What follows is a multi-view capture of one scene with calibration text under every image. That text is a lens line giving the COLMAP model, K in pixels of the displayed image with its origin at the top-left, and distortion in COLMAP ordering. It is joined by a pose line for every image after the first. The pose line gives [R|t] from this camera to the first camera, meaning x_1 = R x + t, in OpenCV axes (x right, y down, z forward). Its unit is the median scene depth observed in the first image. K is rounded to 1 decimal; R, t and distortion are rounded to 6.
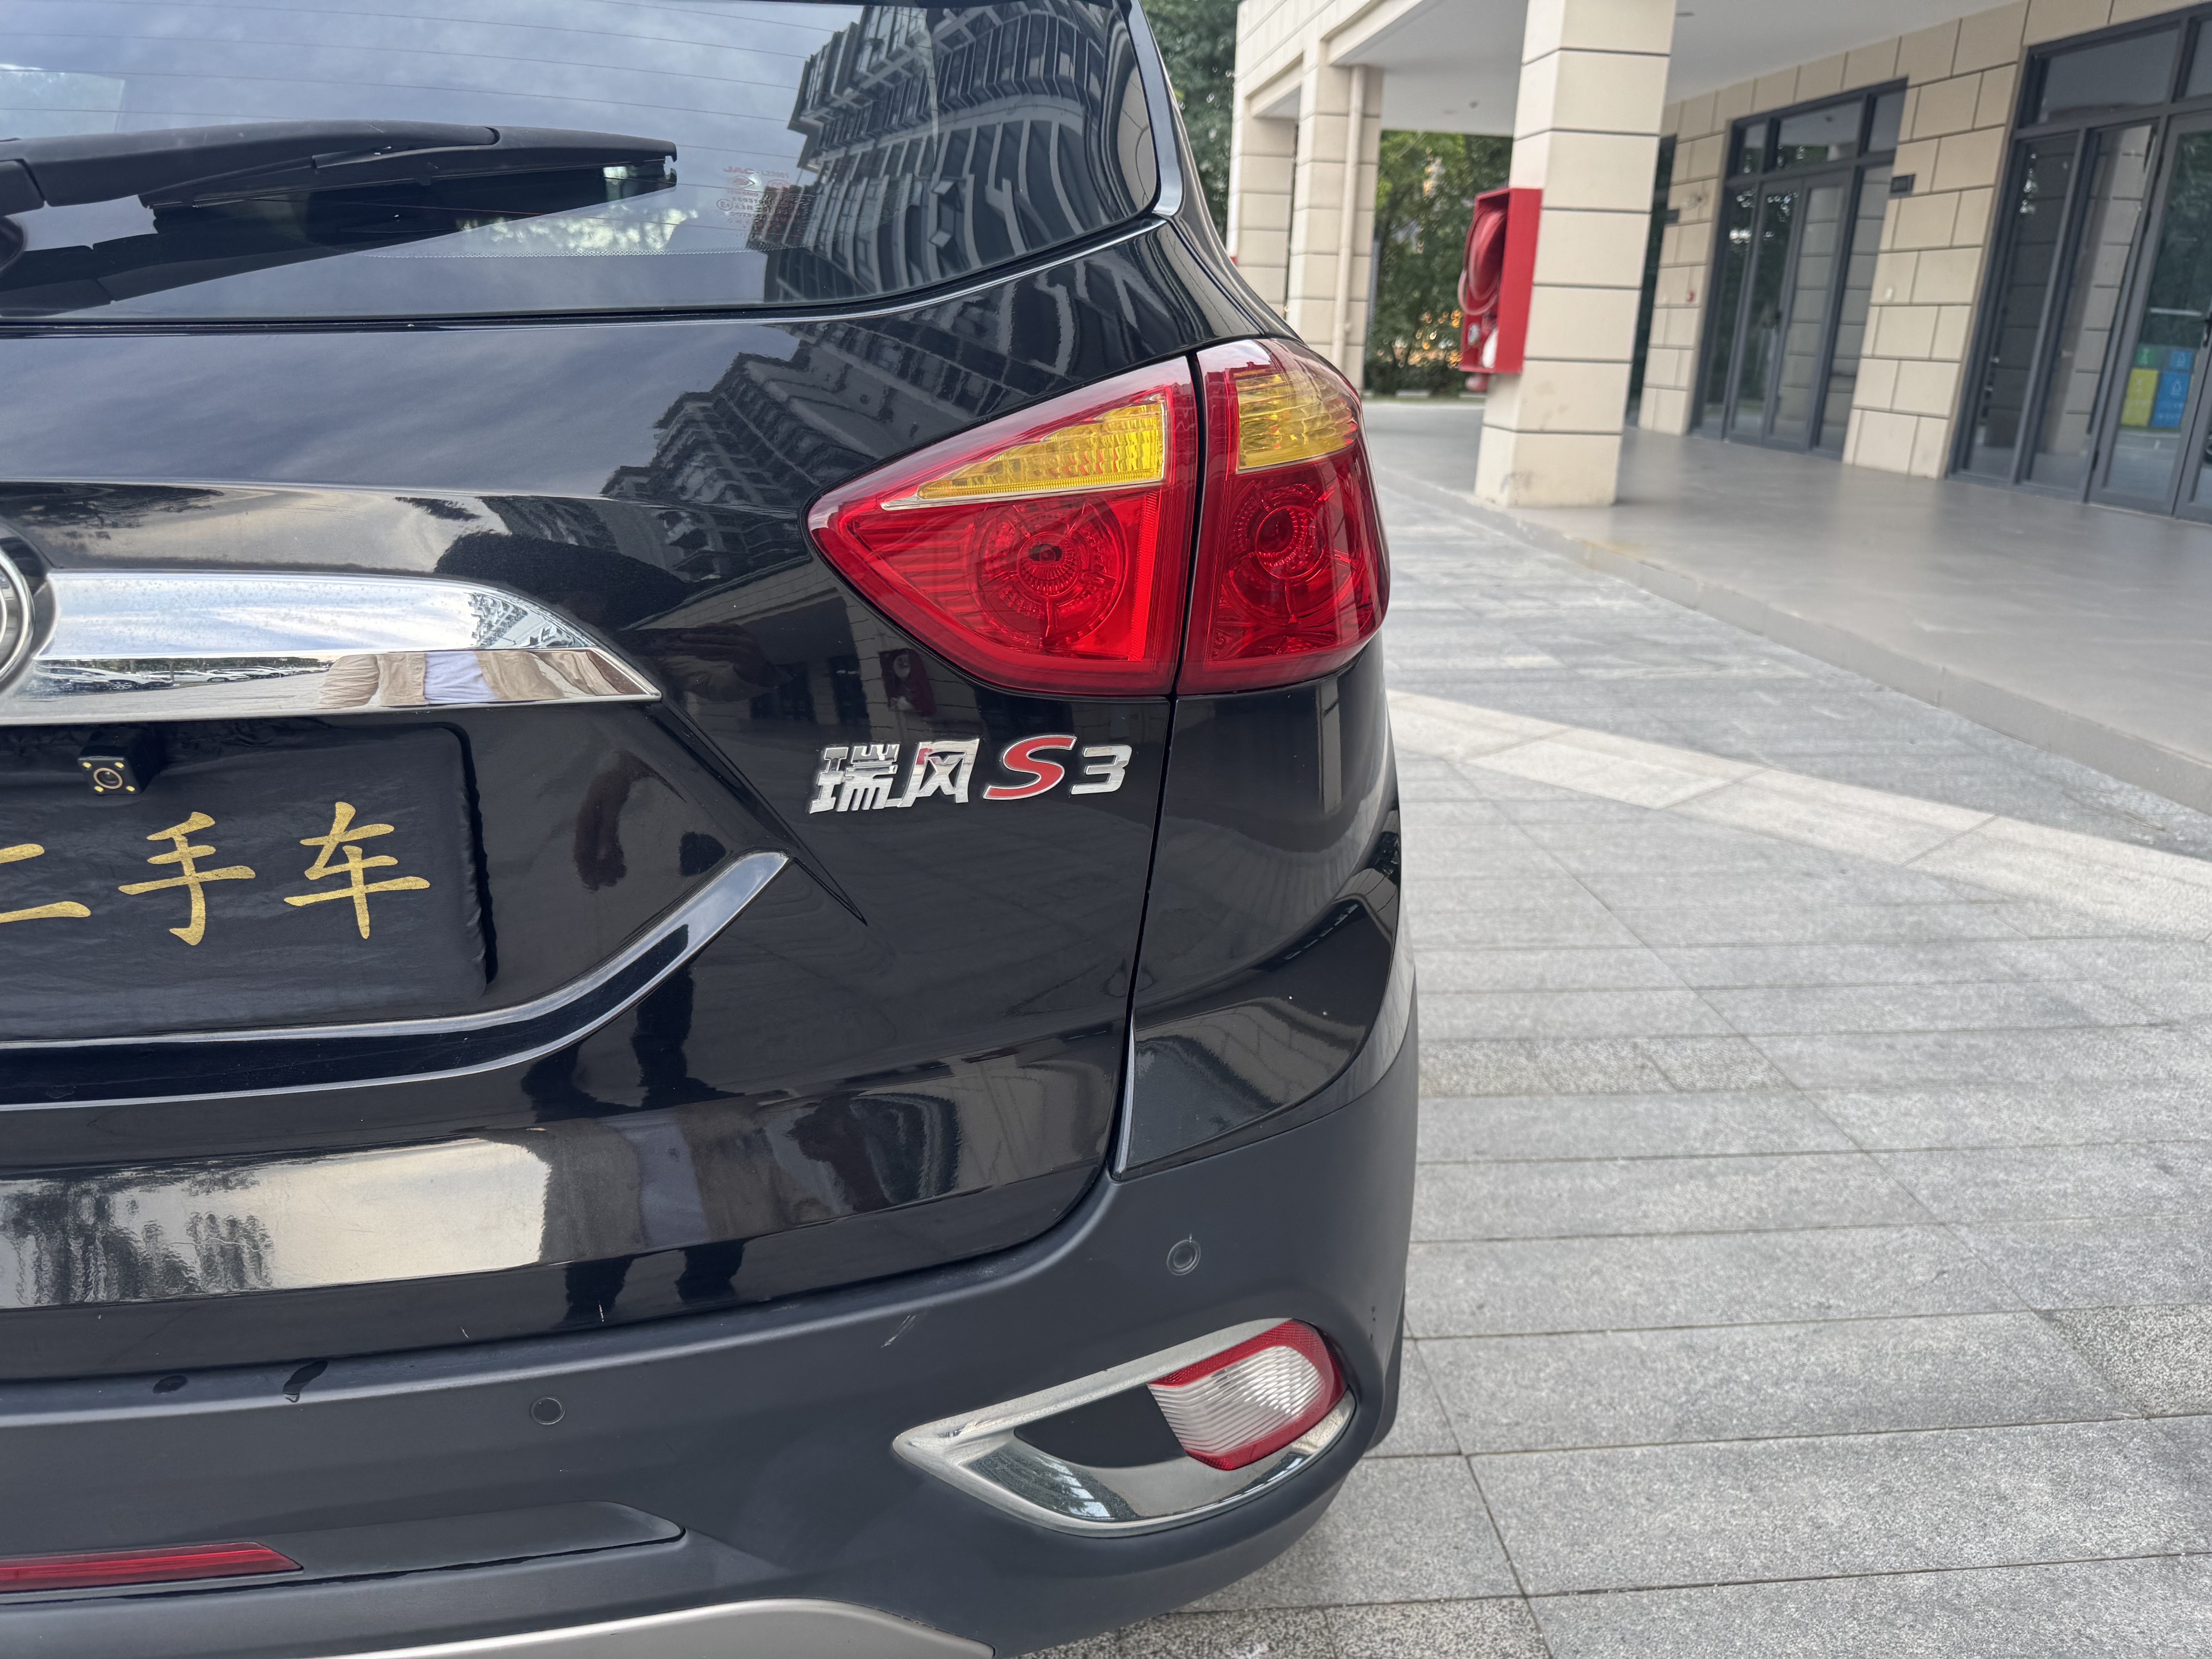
lens RADIAL K [[1579.3, 0, 1110.8], [0, 1579.3, 841.1], [0, 0, 1]] dist [0.013914, -0.024627]
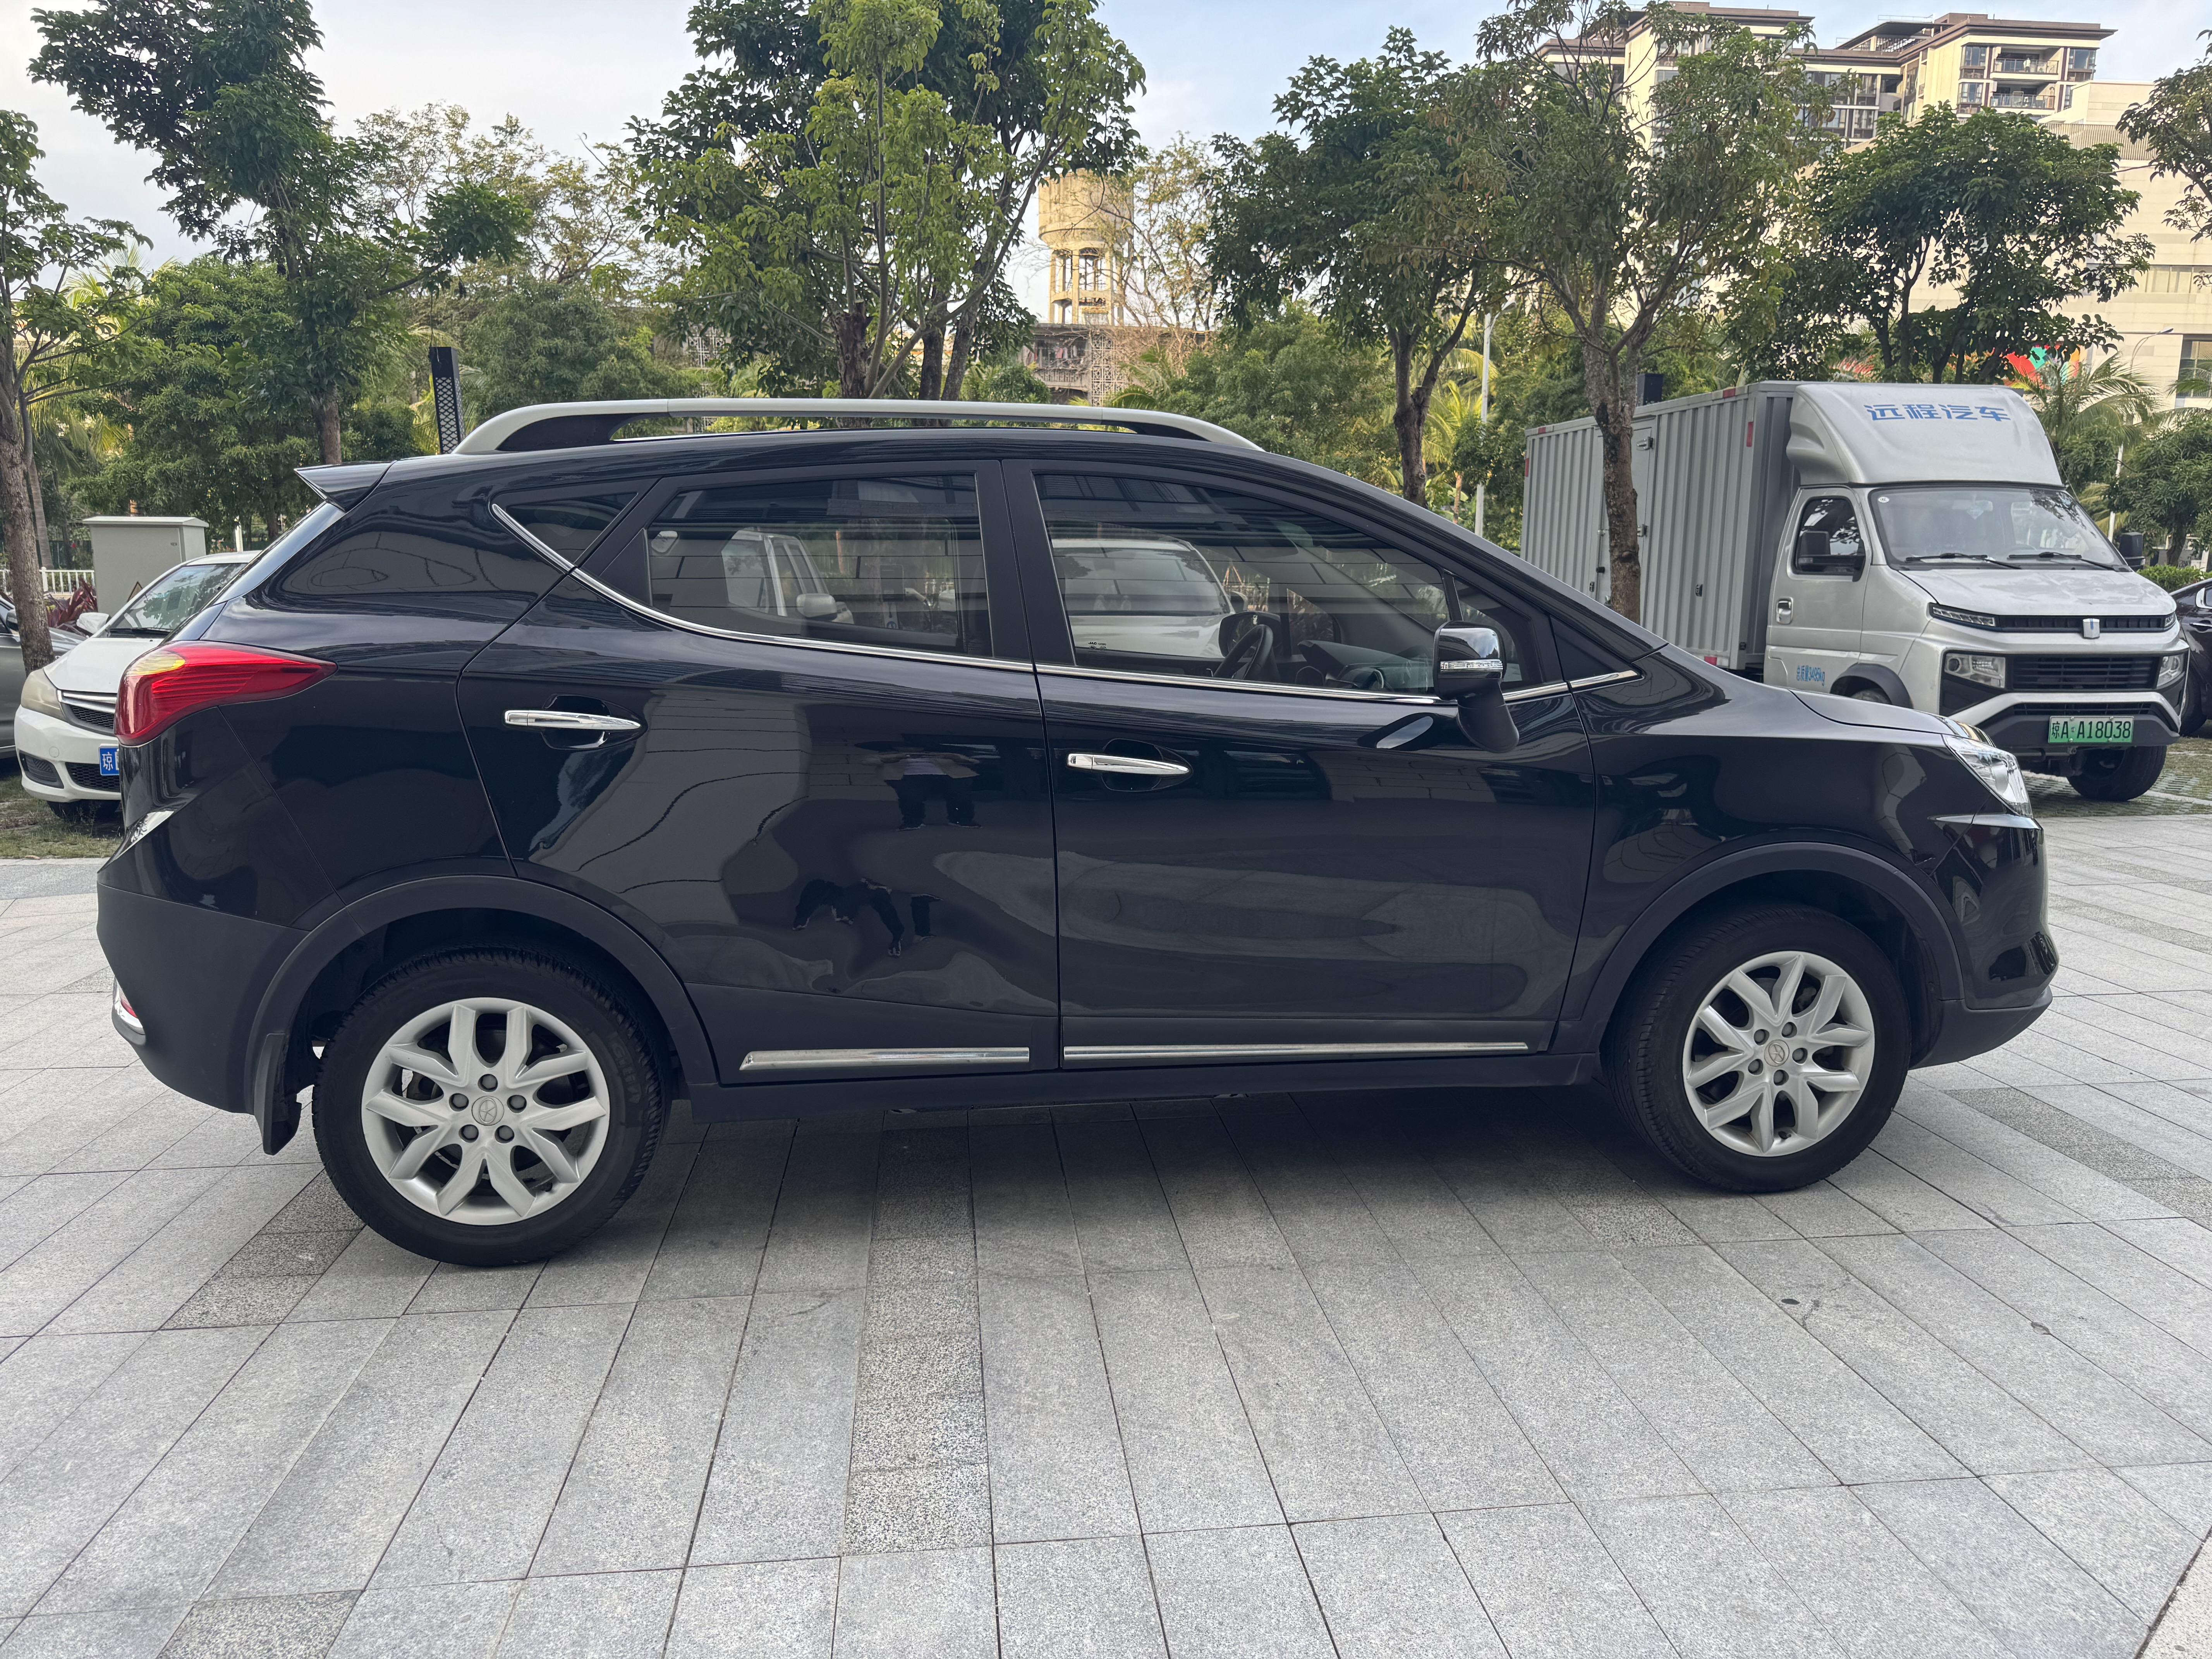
lens RADIAL K [[1579.3, 0, 1110.8], [0, 1579.3, 841.1], [0, 0, 1]] dist [0.013914, -0.024627]
pose [[0.041454, 0.154710, -0.987090, 1.042351], [-0.313021, 0.940215, 0.134217, -0.303373], [0.948841, 0.303416, 0.087403, 0.826347]]
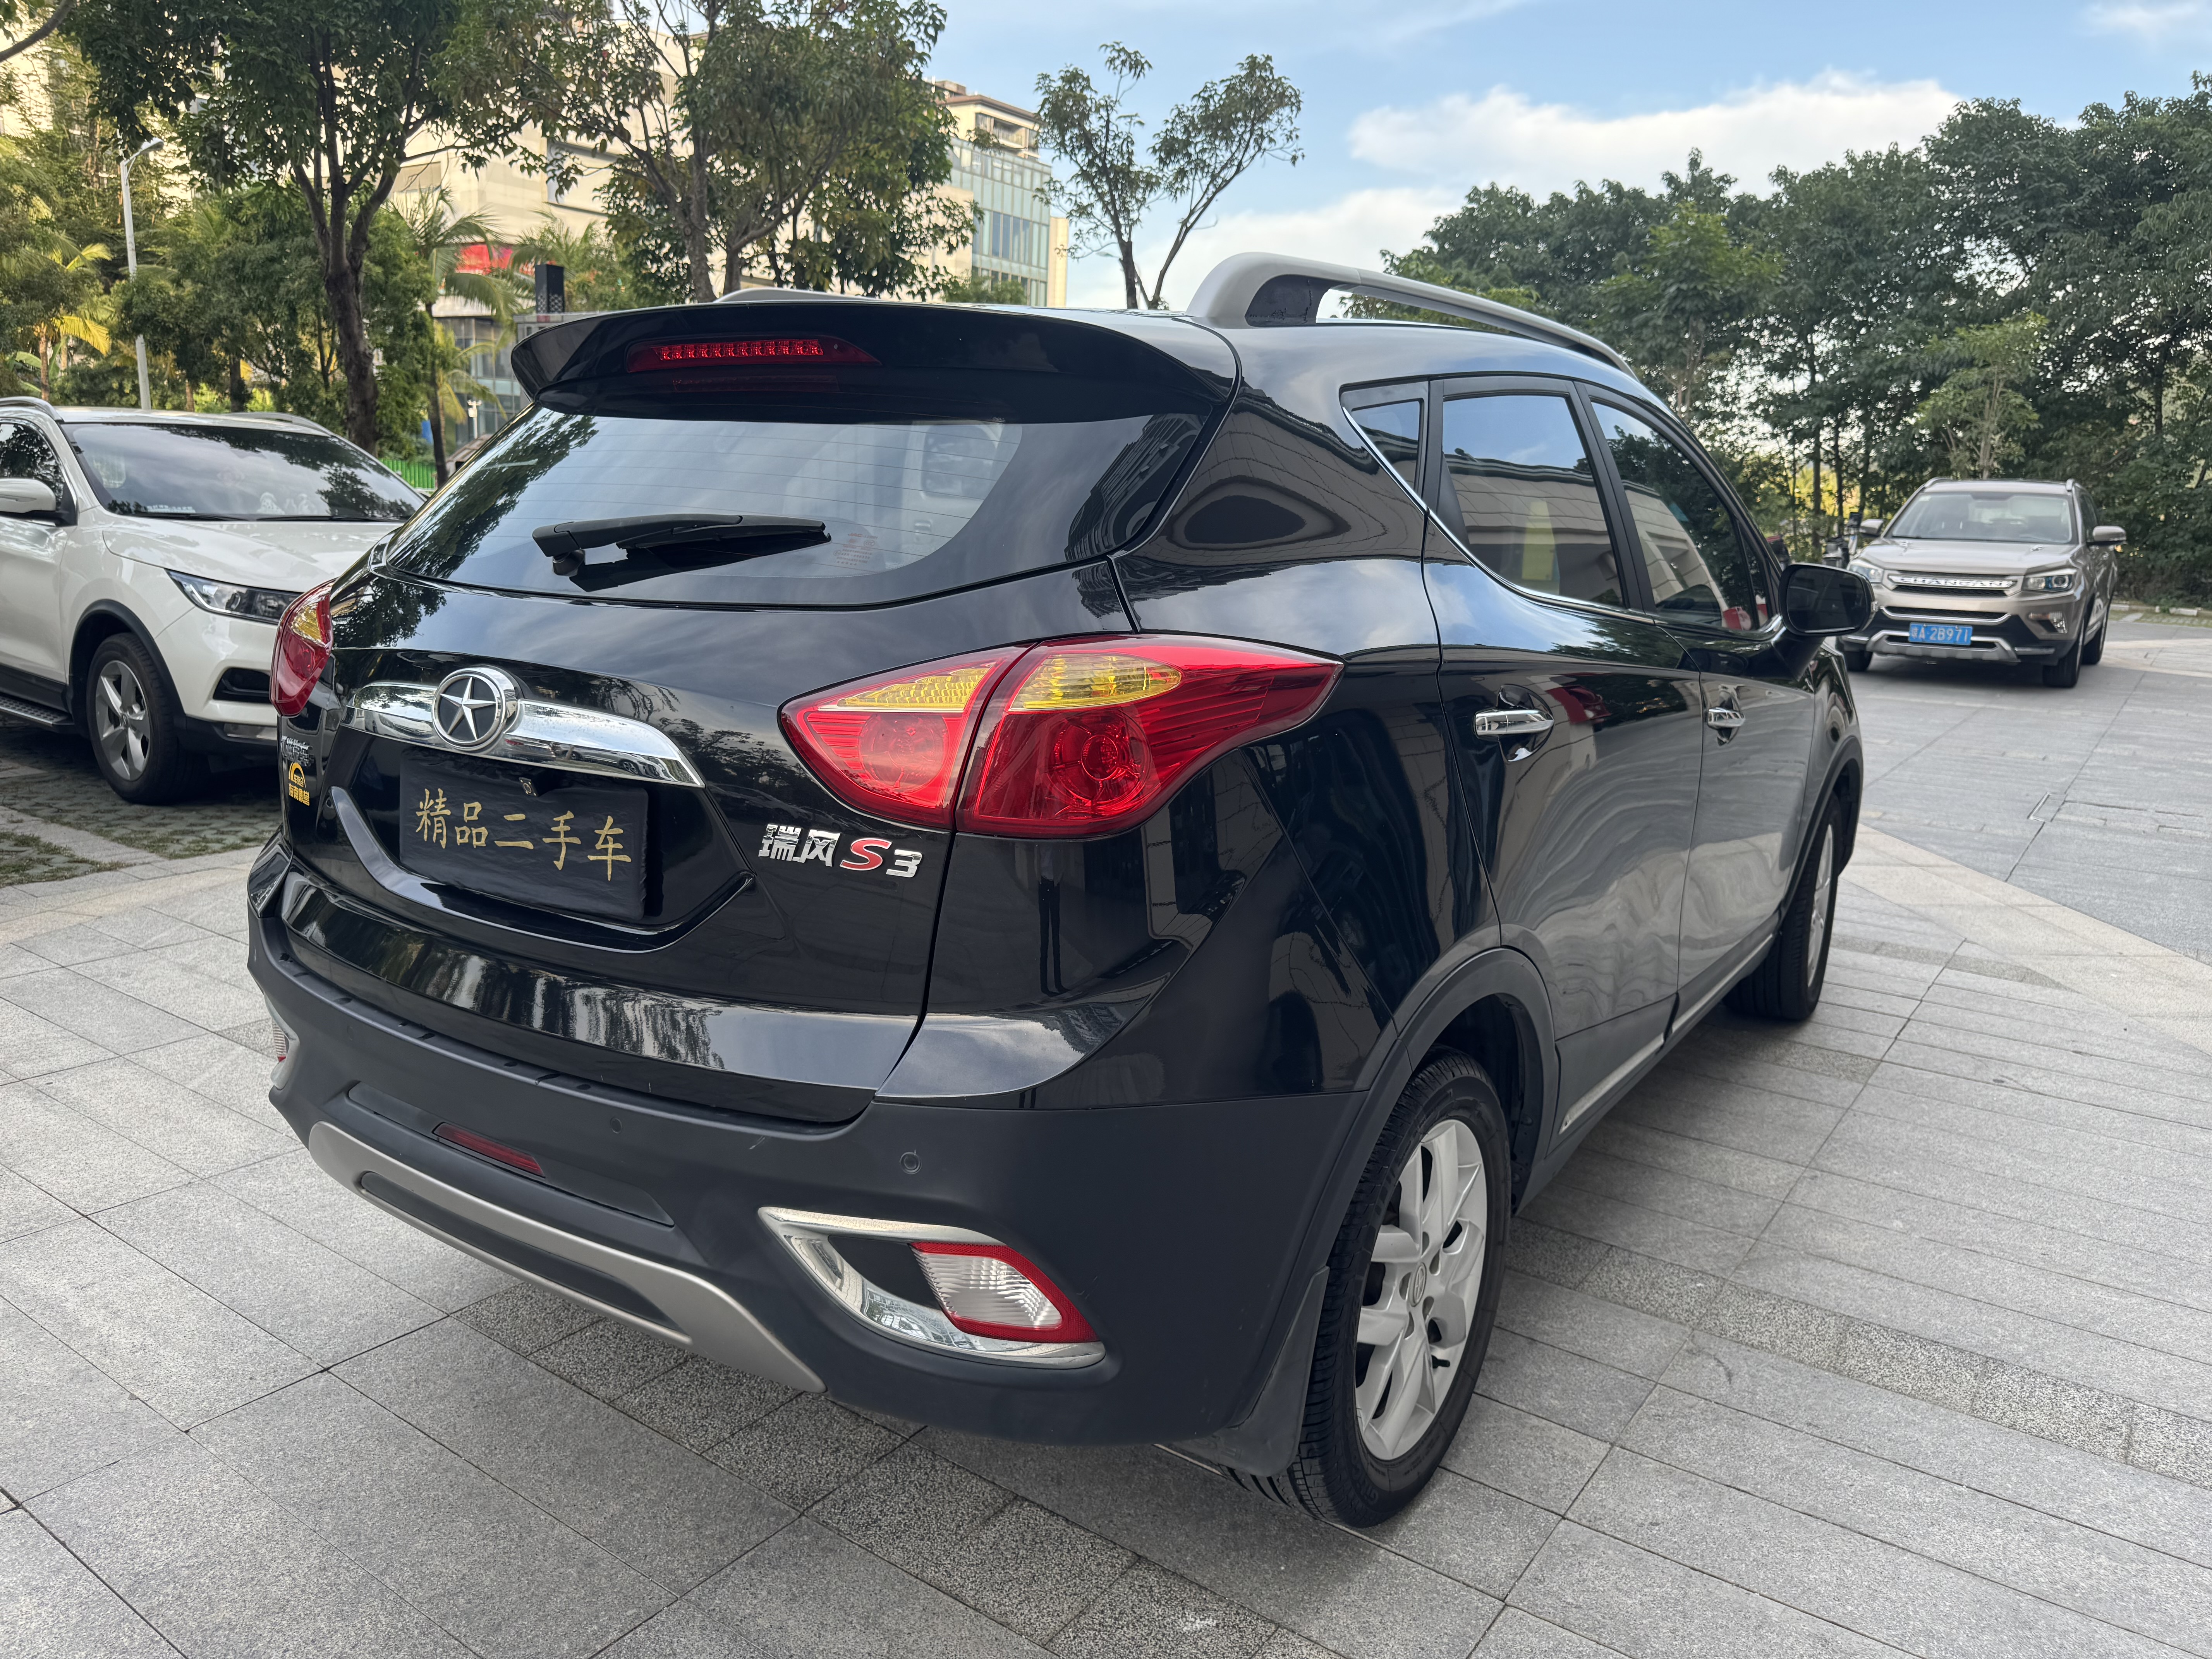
lens RADIAL K [[1579.3, 0, 1110.8], [0, 1579.3, 841.1], [0, 0, 1]] dist [0.013914, -0.024627]
pose [[0.767588, 0.146469, -0.623984, 0.367118], [-0.221668, 0.974128, -0.044025, -0.012503], [0.601392, 0.172110, 0.780196, -0.071355]]
